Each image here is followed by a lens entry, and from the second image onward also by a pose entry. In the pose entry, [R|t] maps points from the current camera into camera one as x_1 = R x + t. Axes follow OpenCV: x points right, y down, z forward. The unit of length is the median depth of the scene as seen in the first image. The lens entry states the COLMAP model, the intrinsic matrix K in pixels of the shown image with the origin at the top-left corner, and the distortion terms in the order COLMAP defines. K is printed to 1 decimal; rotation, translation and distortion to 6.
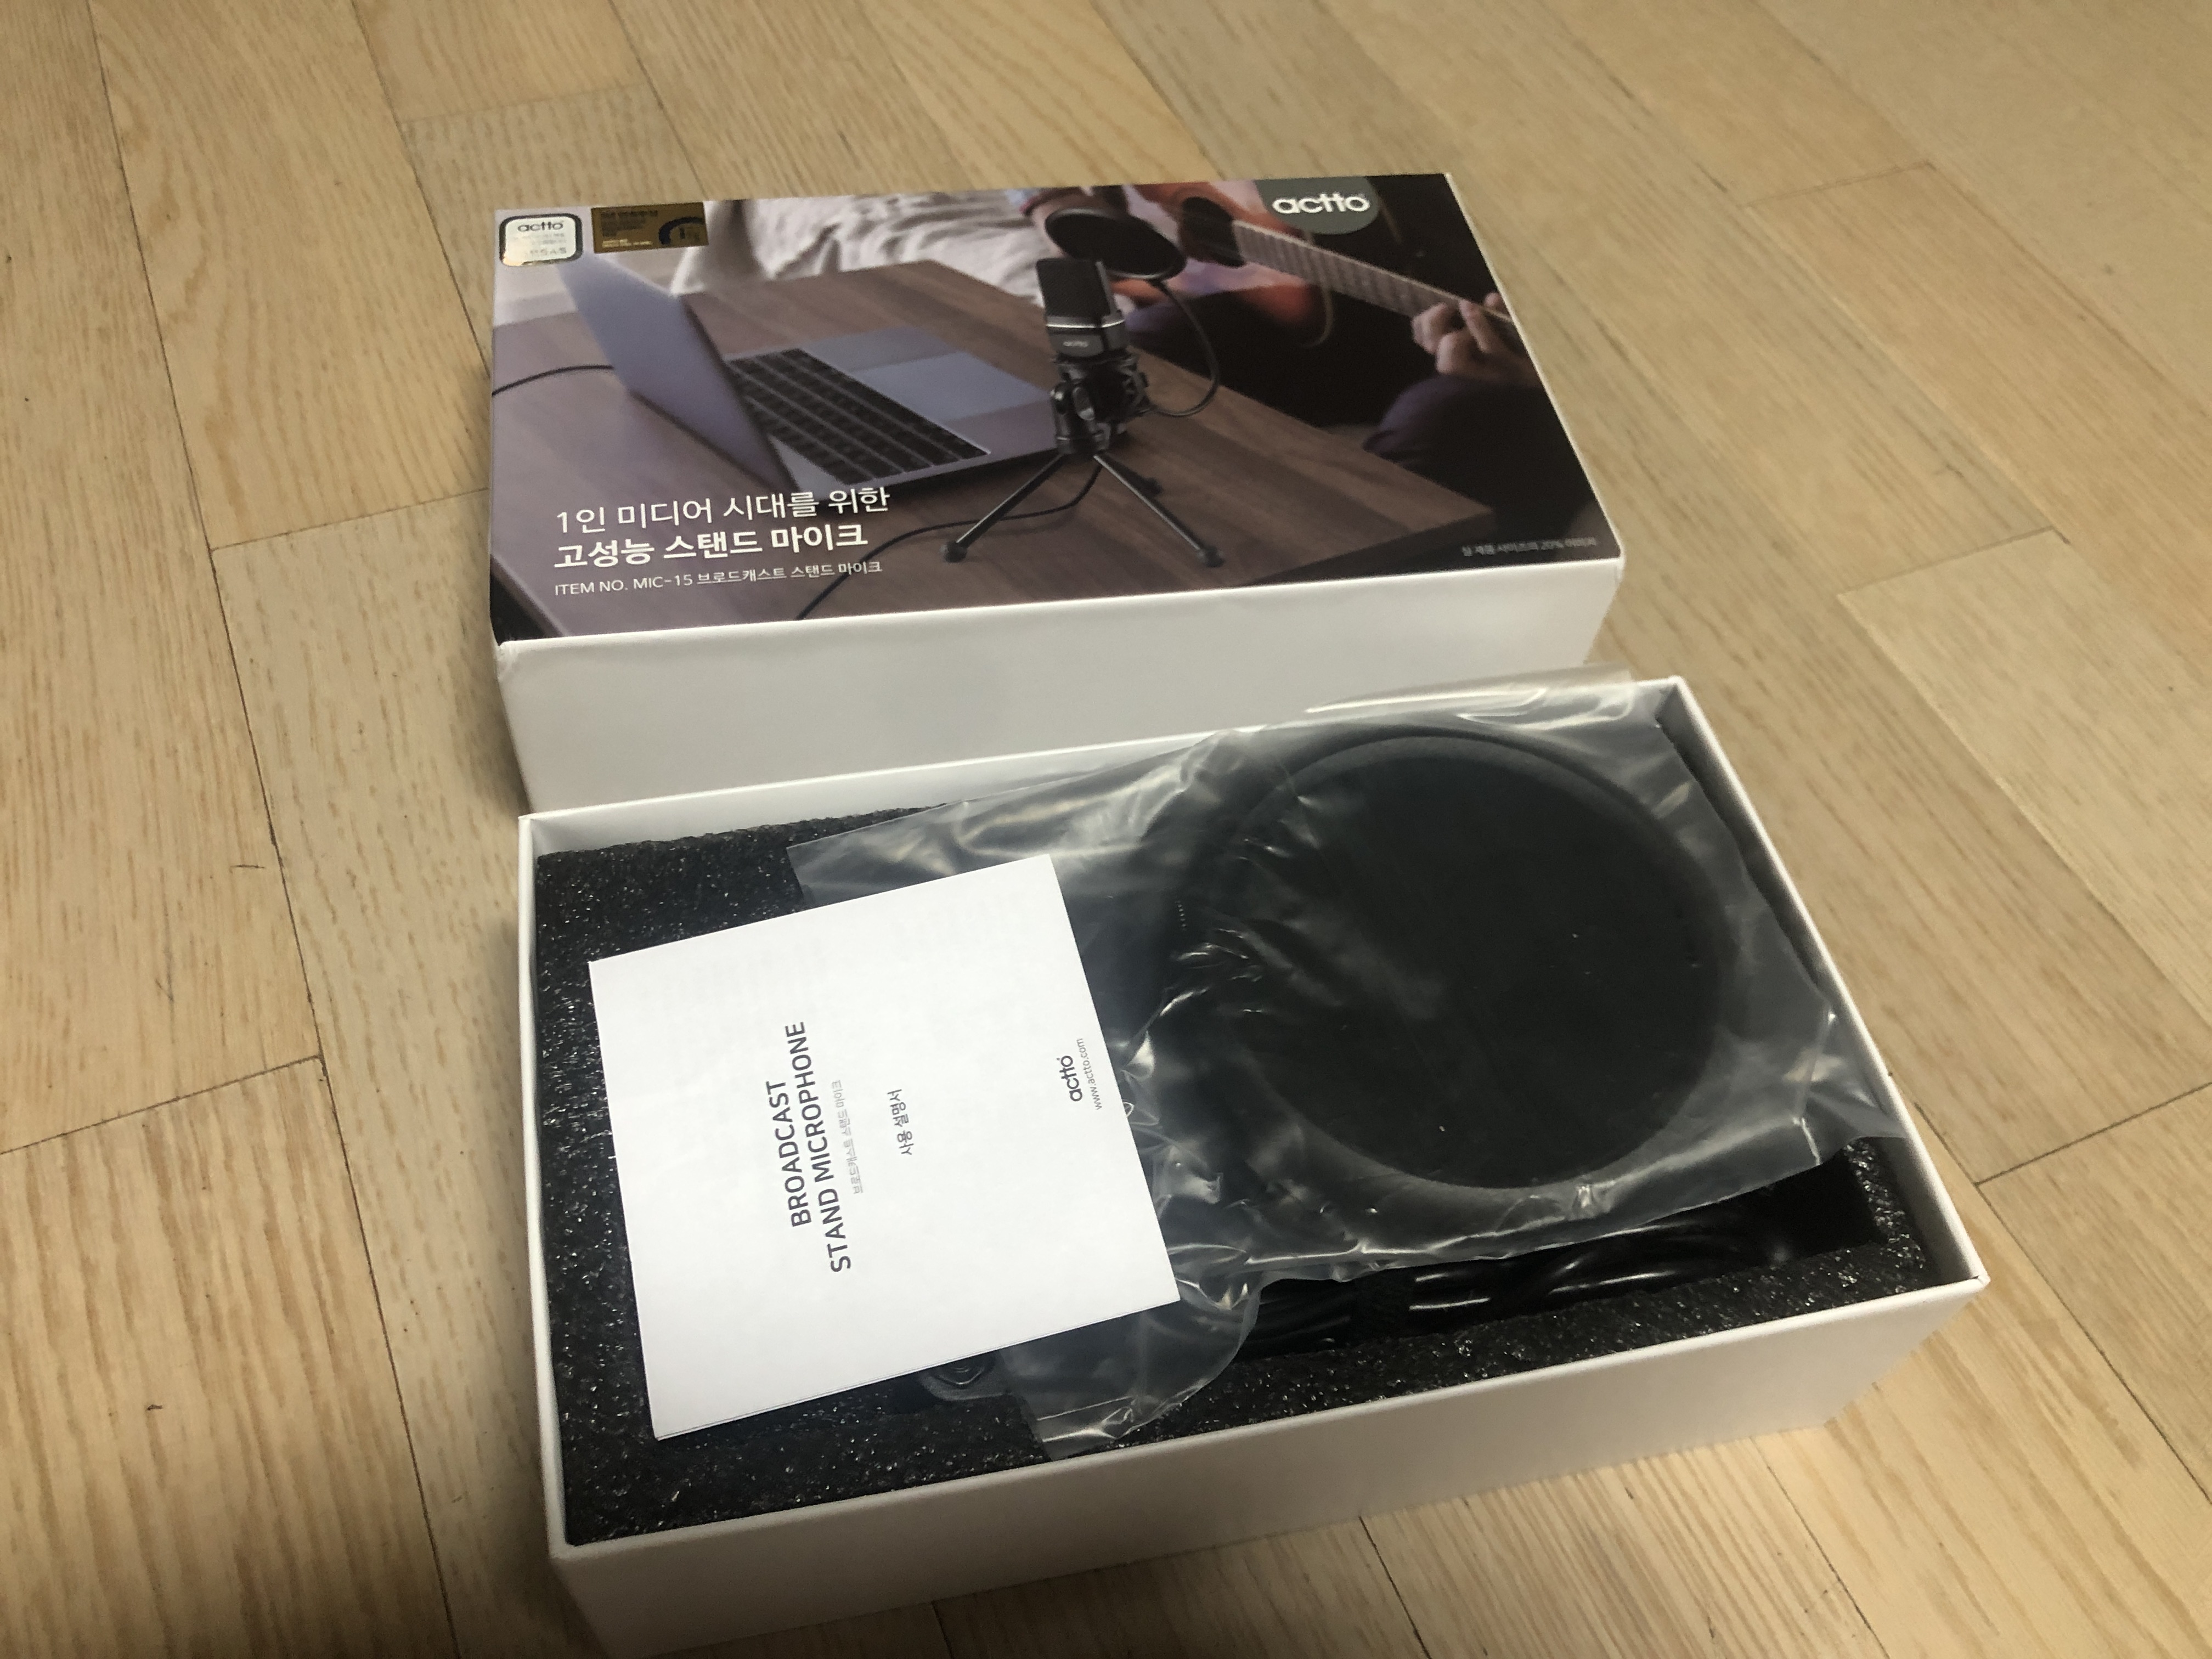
lens RADIAL K [[1794.2, 0, 1106.0], [0, 1794.2, 829.5], [0, 0, 1]] dist [0.002447, -0.007515]
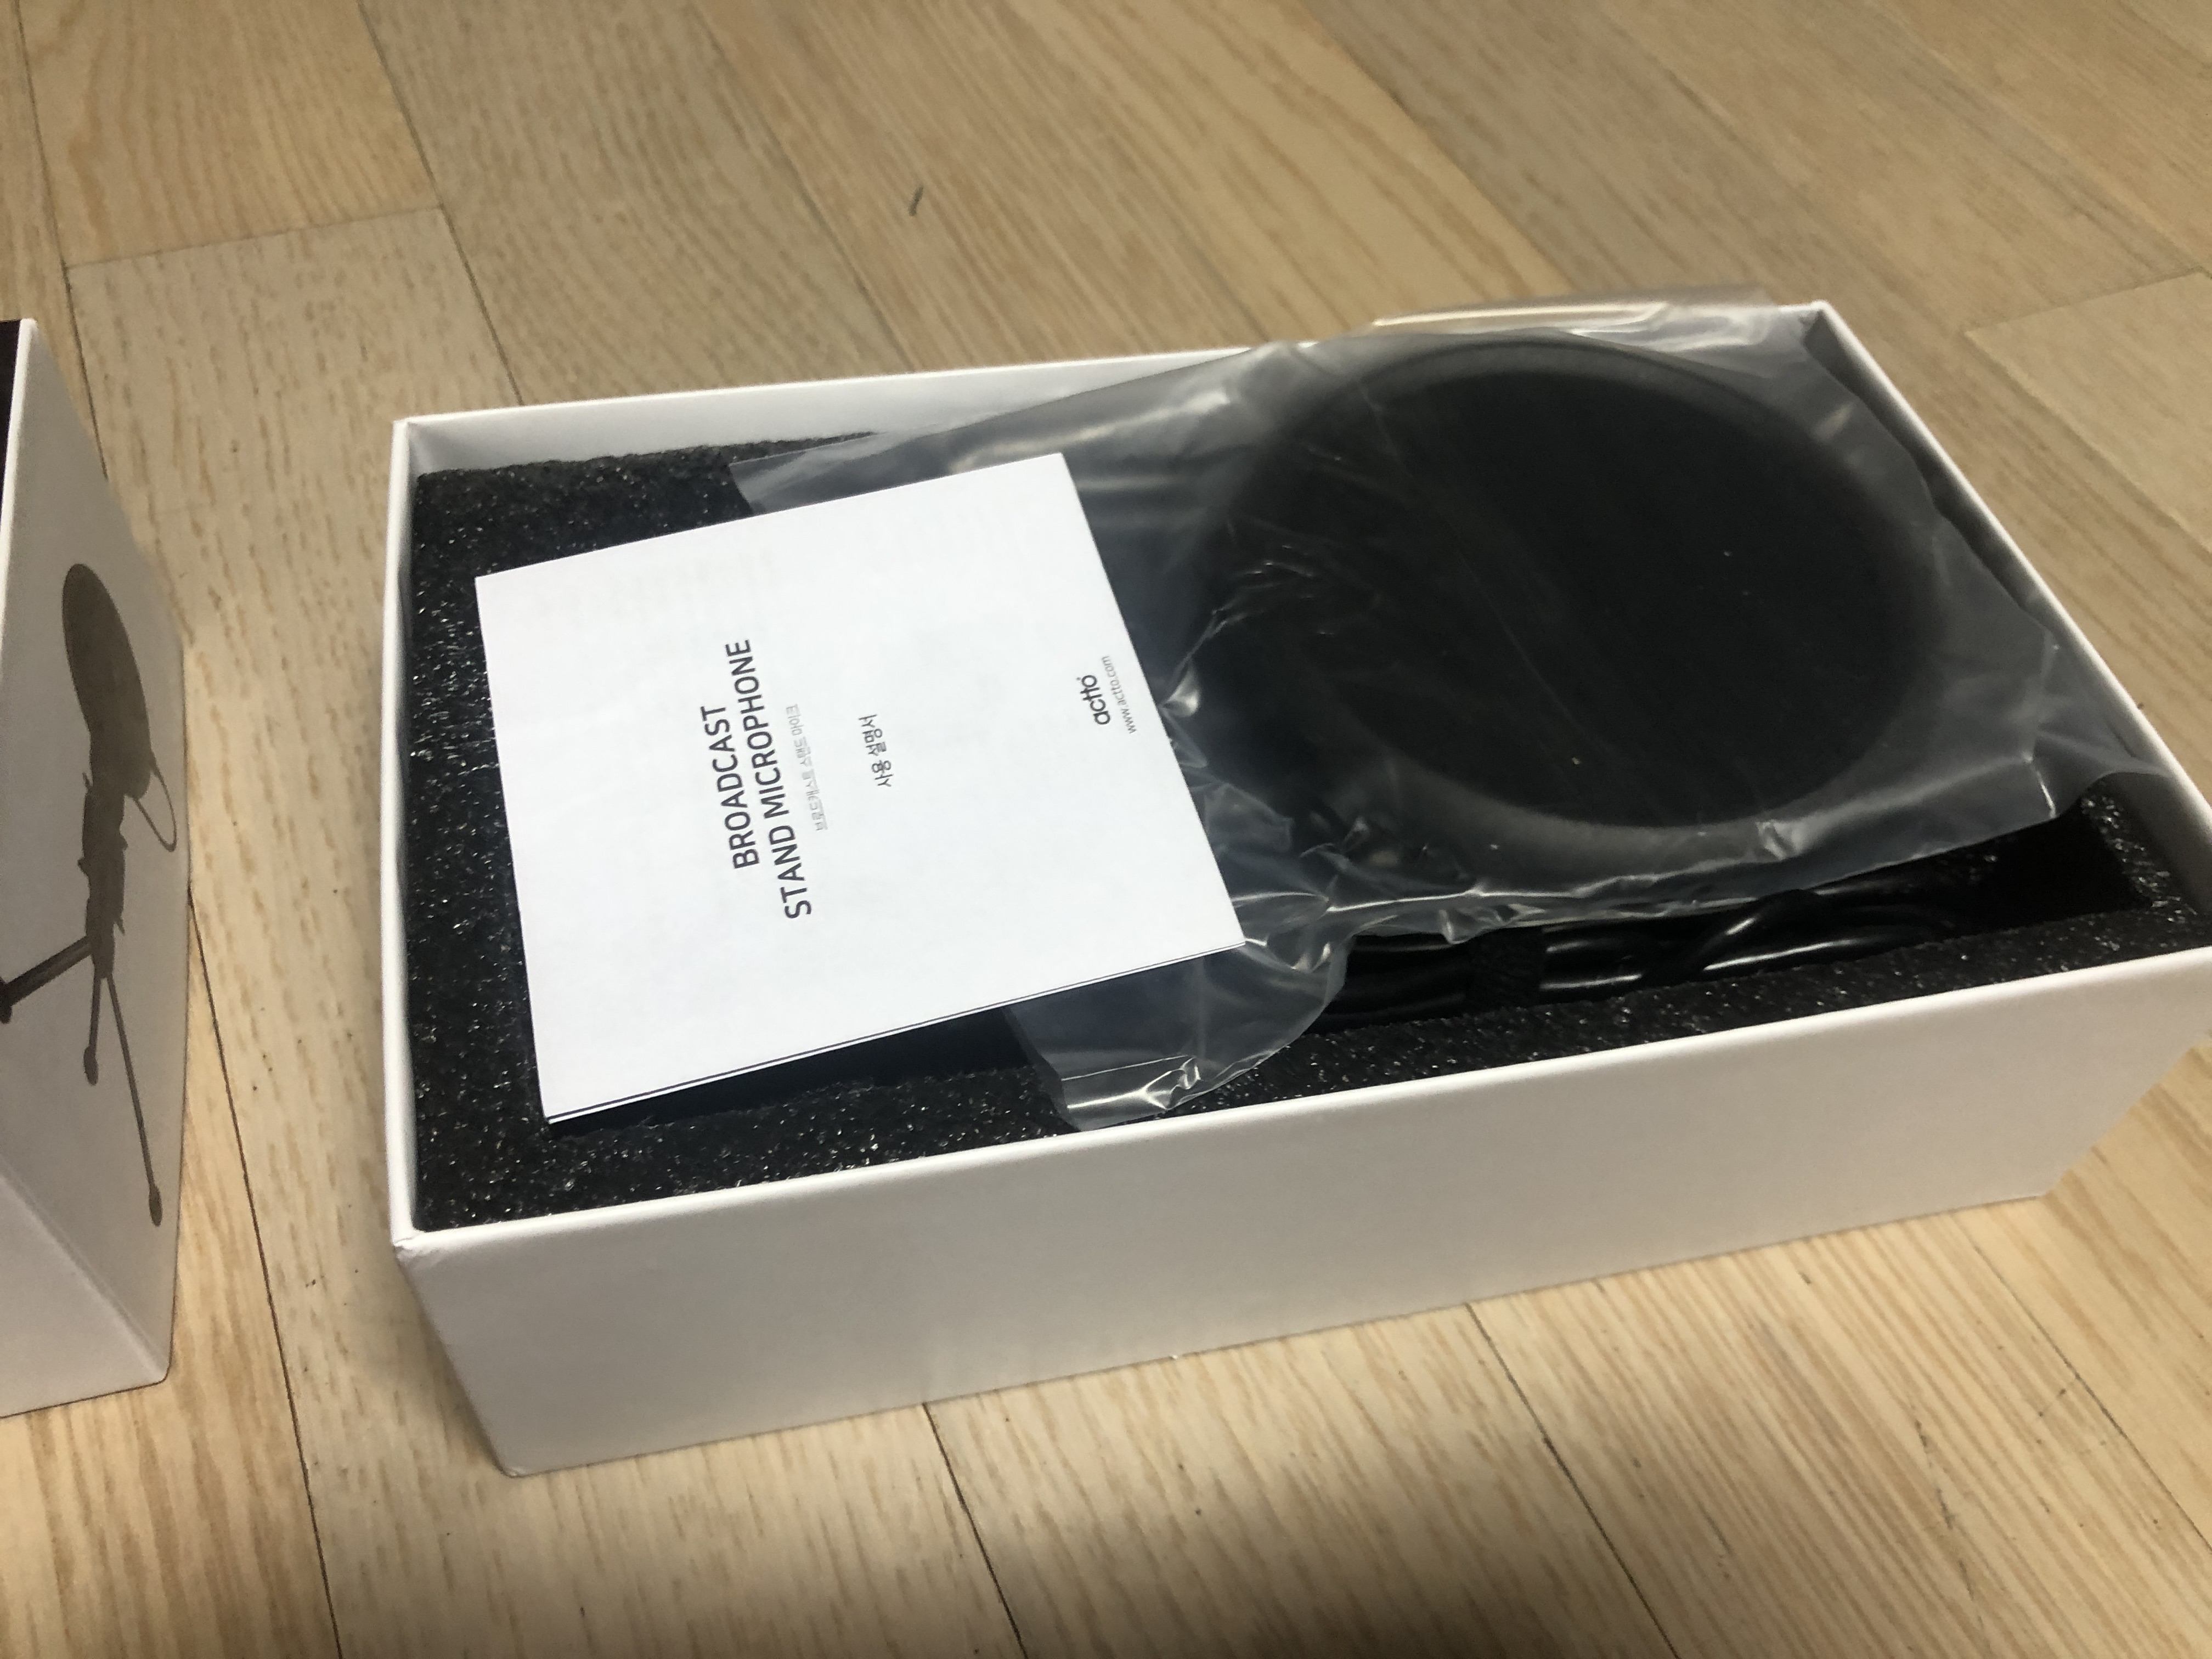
lens RADIAL K [[1823.1, 0, 1106.0], [0, 1823.1, 829.5], [0, 0, 1]] dist [0.029926, -0.042489]
pose [[0.999891, -0.014701, 0.000967, -0.014552], [0.014724, 0.999425, -0.030534, 0.194062], [-0.000517, 0.030545, 0.999533, 0.188979]]
